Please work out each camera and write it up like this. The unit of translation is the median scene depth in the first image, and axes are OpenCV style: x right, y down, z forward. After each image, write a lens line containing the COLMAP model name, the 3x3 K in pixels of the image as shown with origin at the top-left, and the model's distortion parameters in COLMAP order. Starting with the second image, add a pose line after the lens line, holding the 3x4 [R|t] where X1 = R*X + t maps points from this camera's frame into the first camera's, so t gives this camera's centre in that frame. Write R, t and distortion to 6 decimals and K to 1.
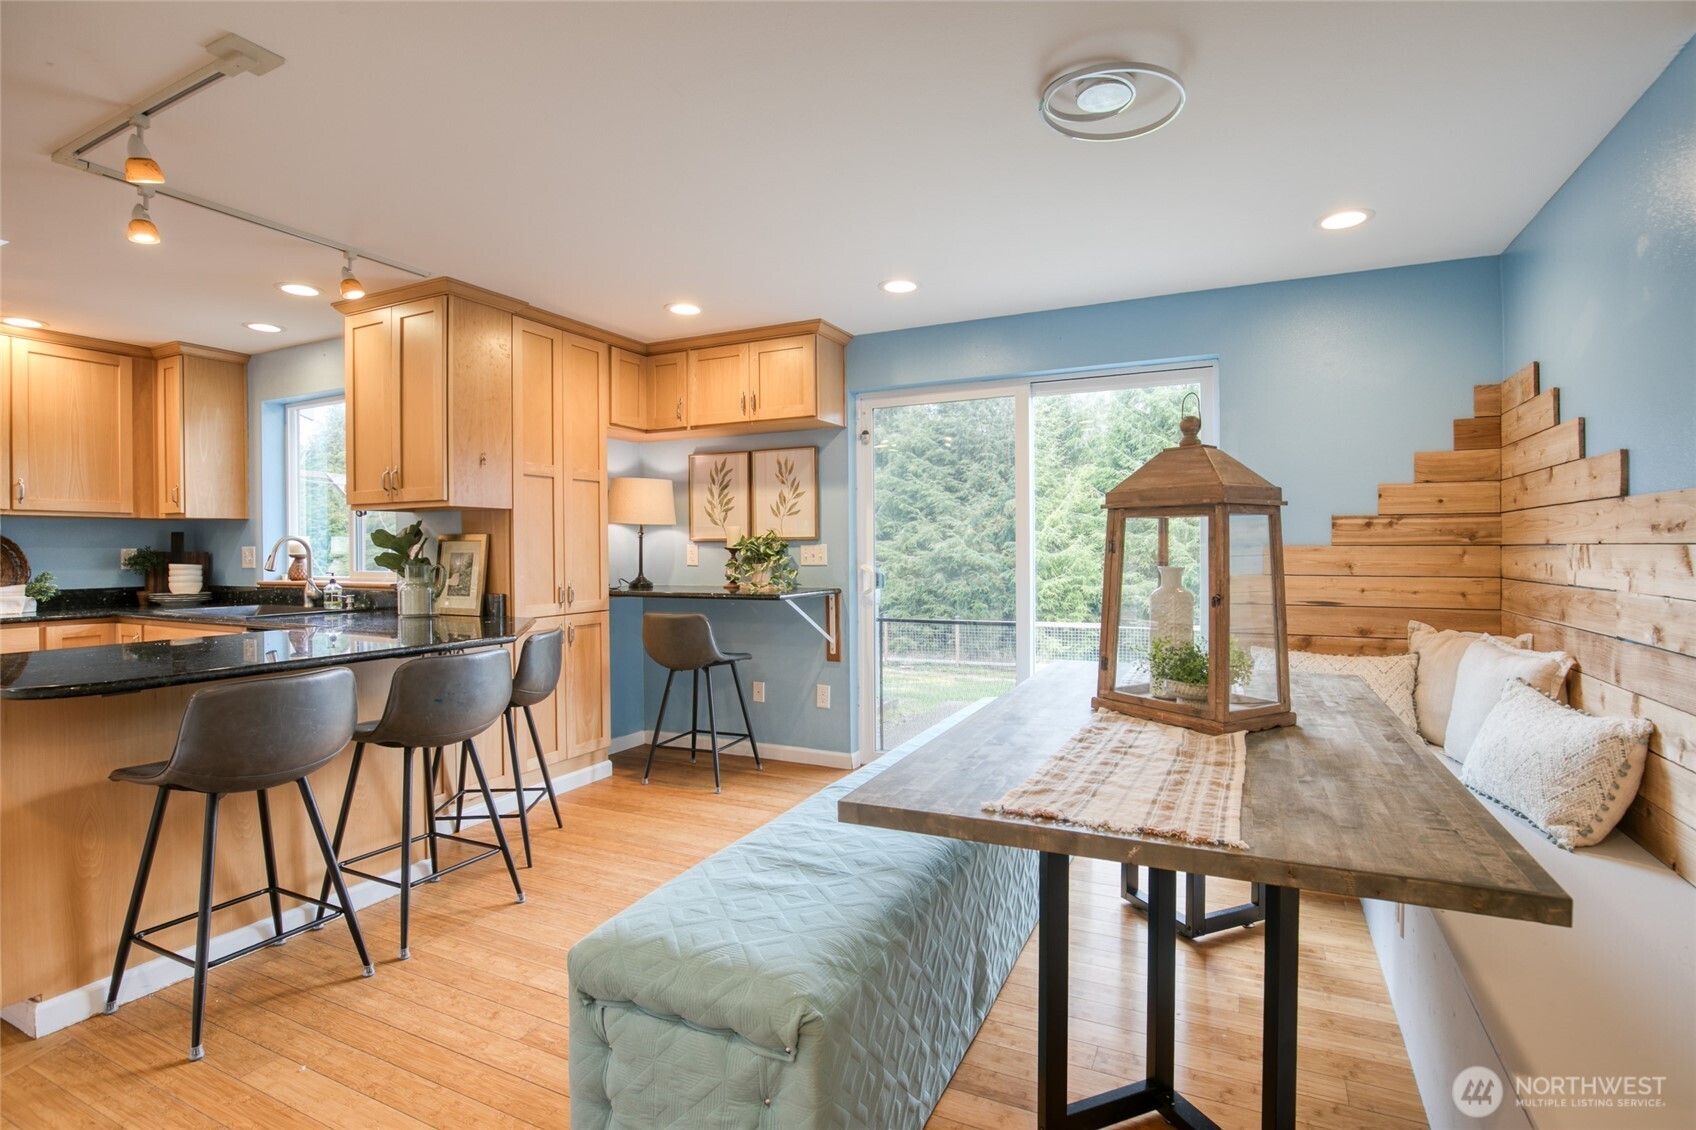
lens RADIAL K [[825.6, 0, 841.3], [0, 825.6, 550.7], [0, 0, 1]] dist [-0.007956, -0.001466]
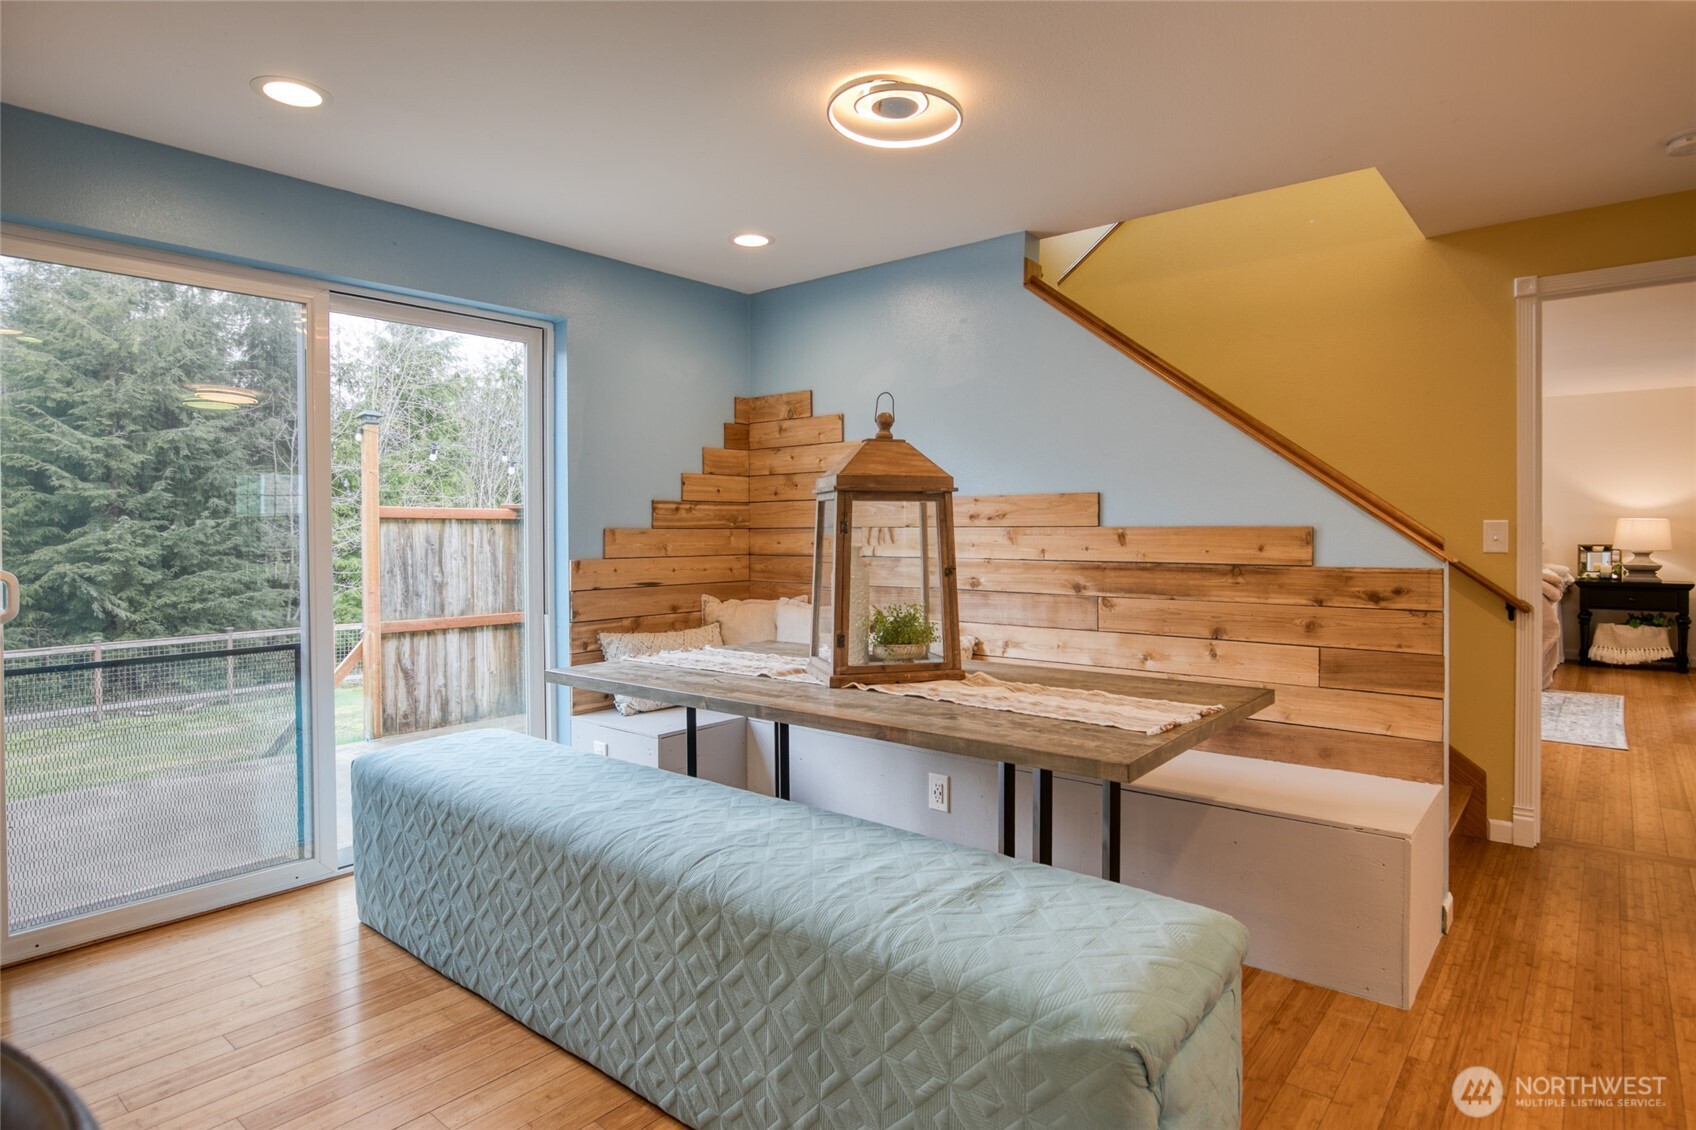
lens RADIAL K [[948.1, 0, 902.4], [0, 948.1, 547.7], [0, 0, 1]] dist [0.001878, 0.003696]
pose [[0.232118, -0.015891, 0.972558, -0.608234], [0.005676, 0.999872, 0.014983, 0.002132], [-0.972671, 0.002043, 0.232179, 0.491902]]
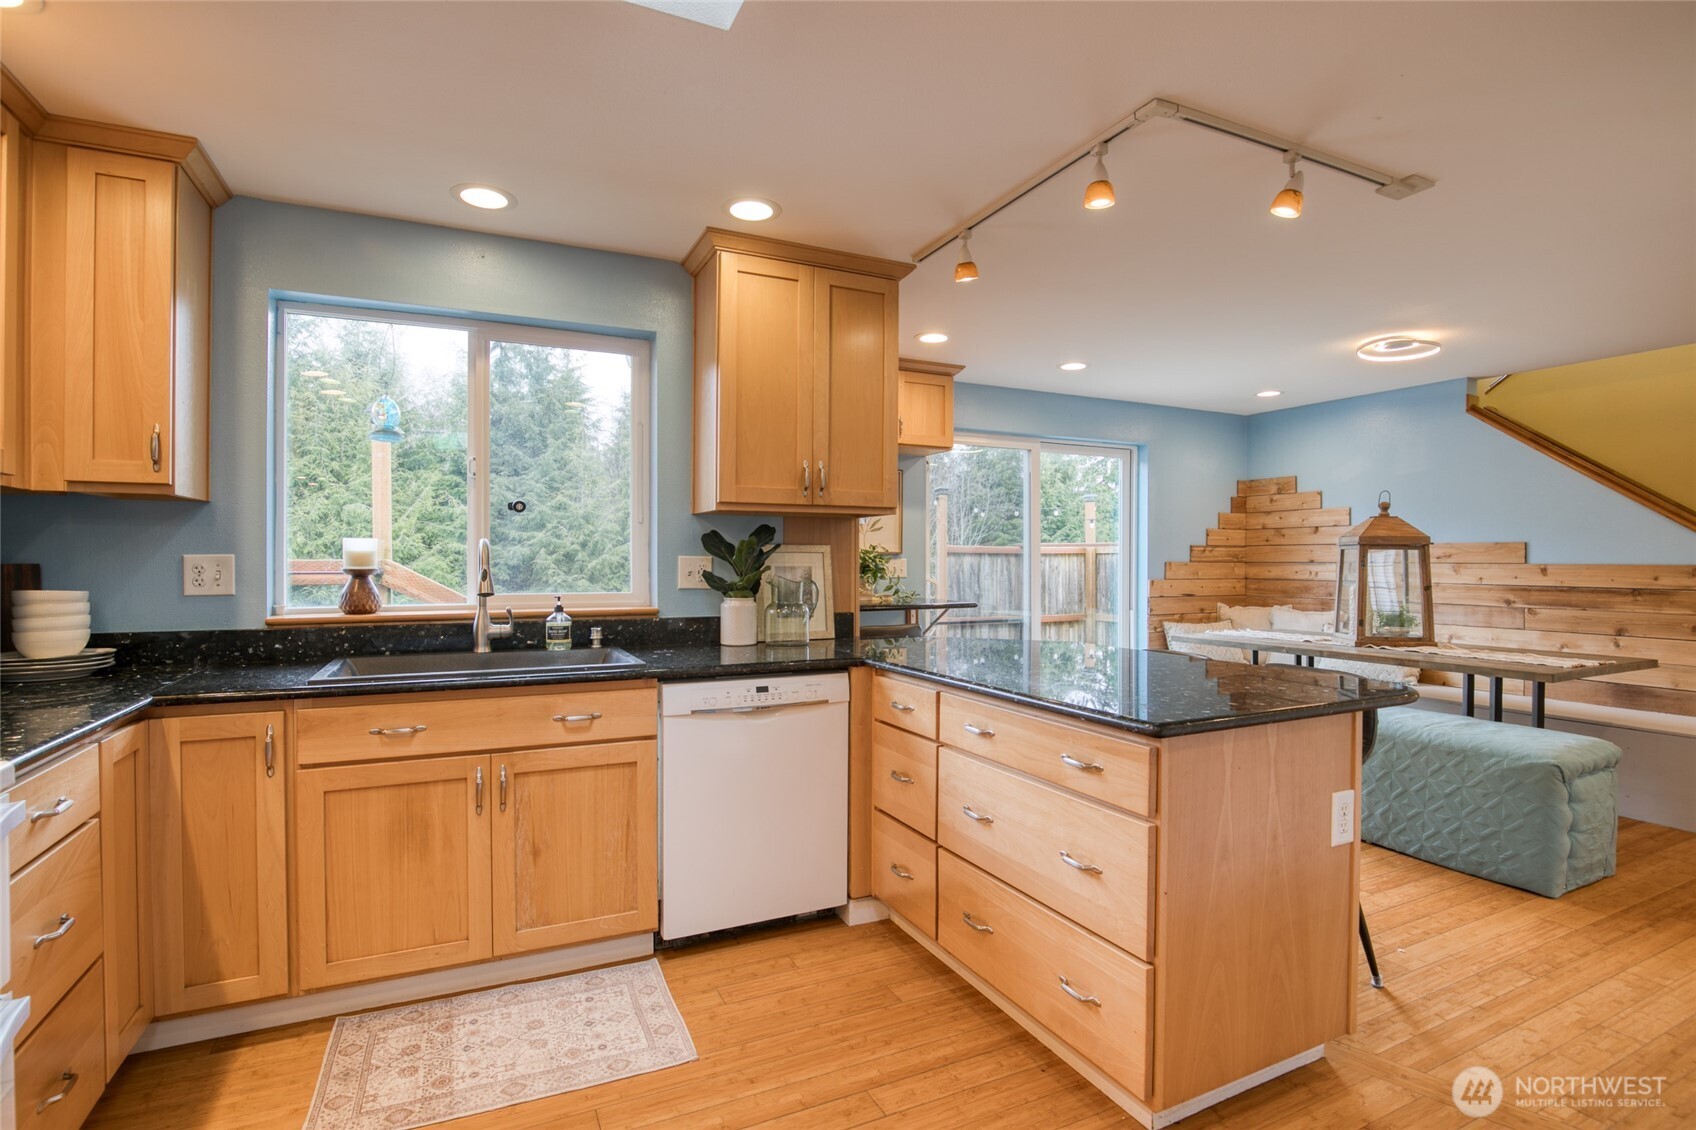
lens RADIAL K [[825.6, 0, 851.1], [0, 825.6, 567.8], [0, 0, 1]] dist [-0.007956, -0.001466]
pose [[0.642142, -0.002990, 0.766580, -1.477485], [-0.001703, 0.999984, 0.005327, -0.002667], [-0.766584, -0.004726, 0.642126, 0.508586]]
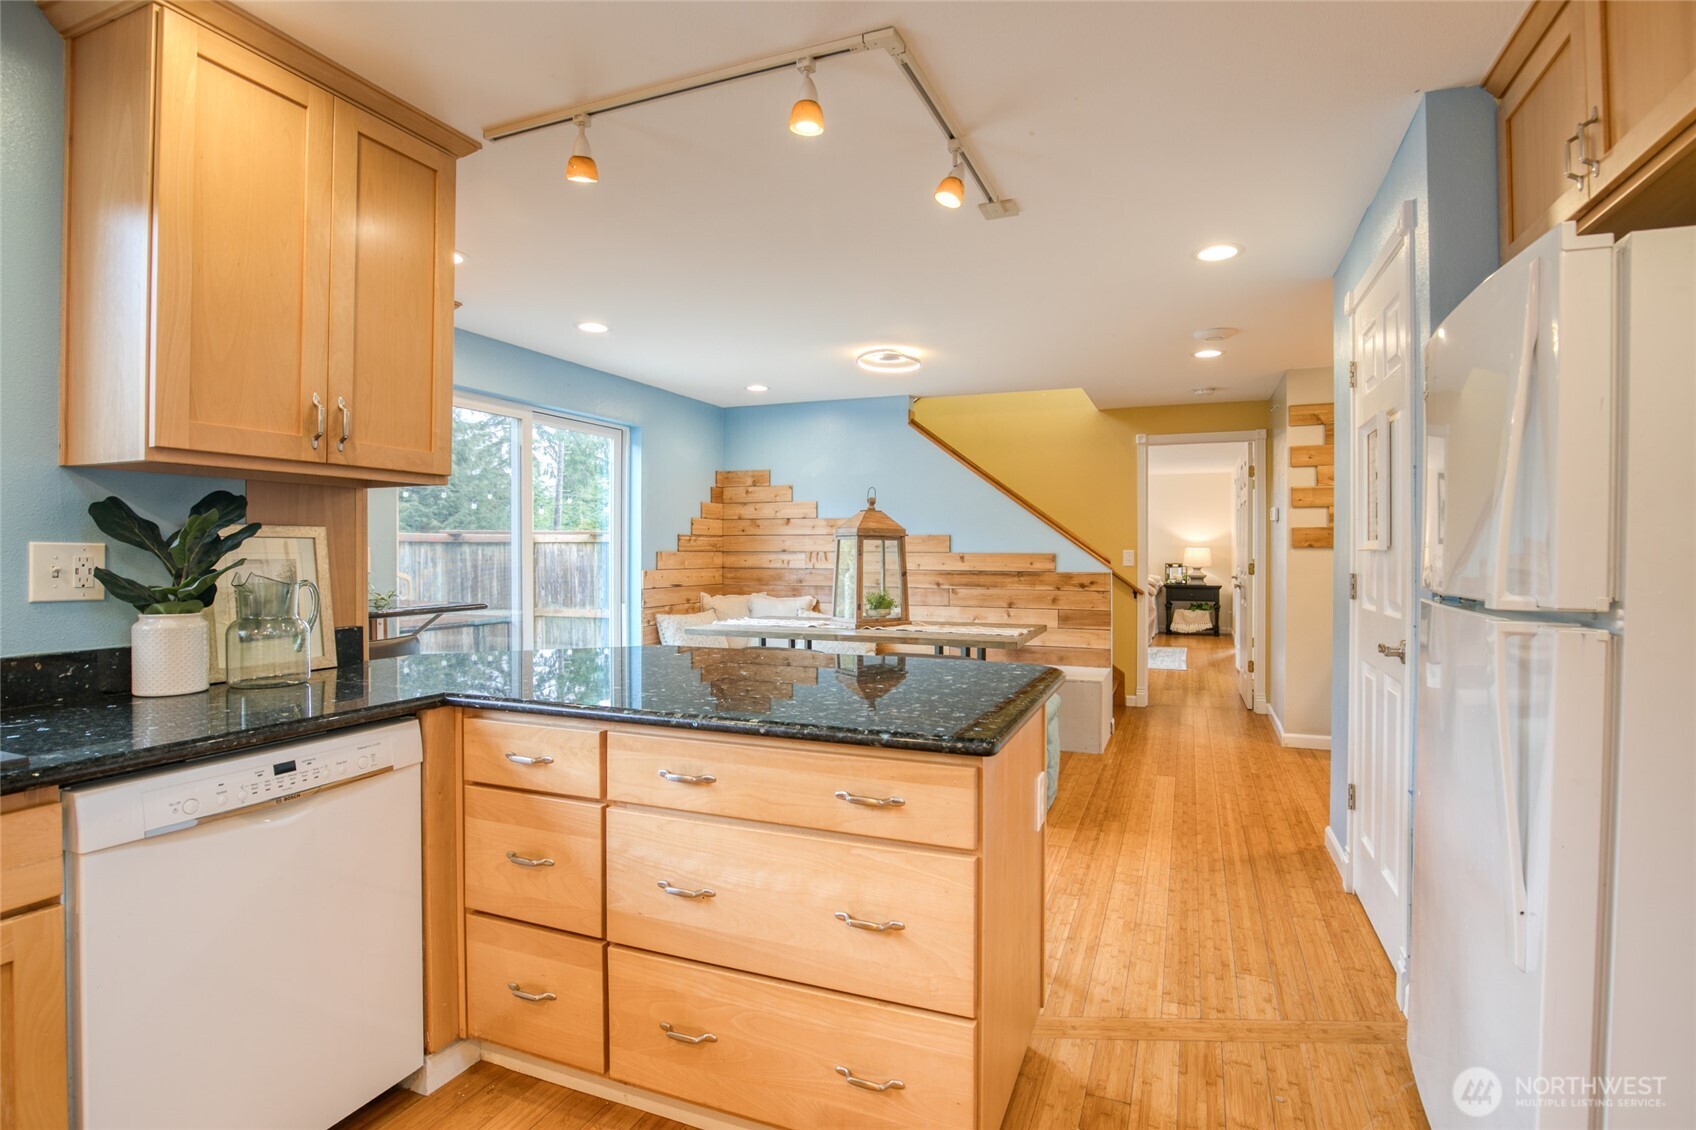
lens RADIAL K [[825.6, 0, 864.6], [0, 825.6, 558.7], [0, 0, 1]] dist [-0.007956, -0.001466]
pose [[-0.031495, -0.006589, 0.999482, -1.392624], [0.000398, 0.999978, 0.006604, -0.003391], [-0.999504, 0.000606, -0.031491, 0.796555]]
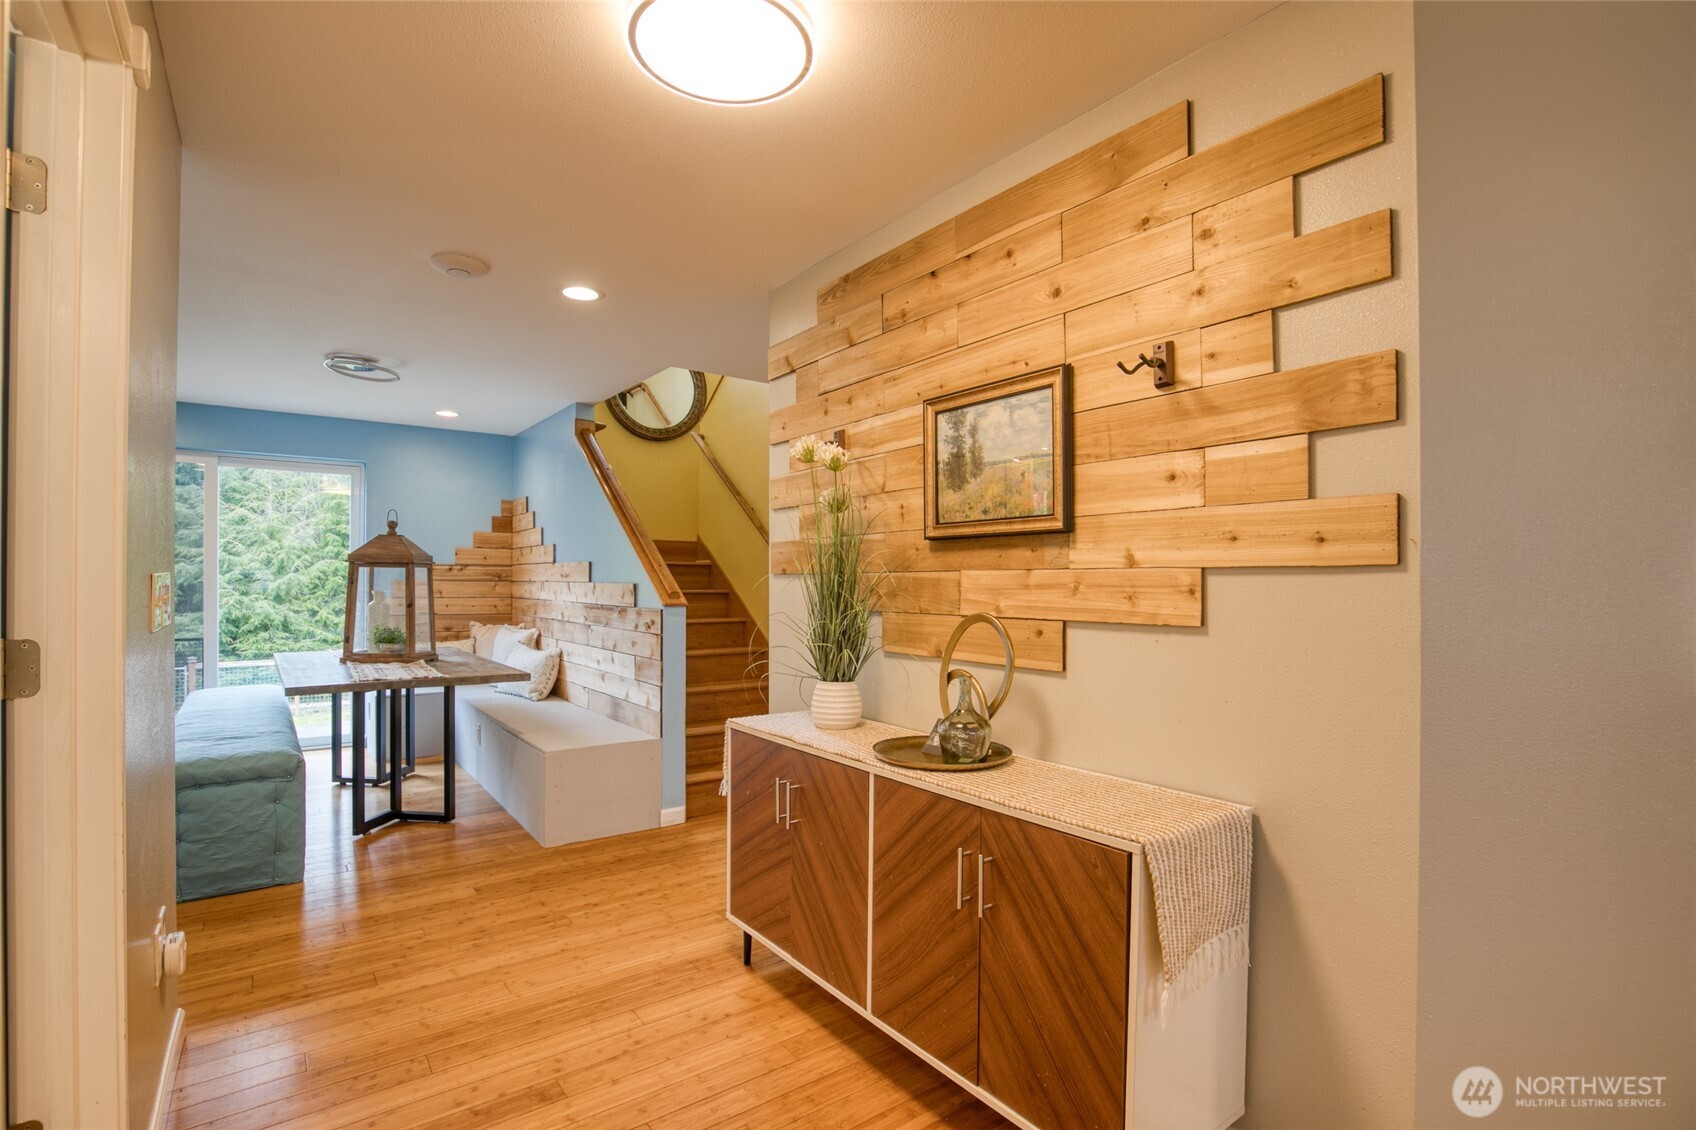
lens RADIAL K [[825.6, 0, 834.6], [0, 825.6, 579.3], [0, 0, 1]] dist [-0.007956, -0.001466]
pose [[0.490669, 0.008091, 0.871309, -0.626784], [-0.004403, 0.999967, -0.006806, -0.001449], [-0.871335, -0.000497, 0.490688, -0.750172]]
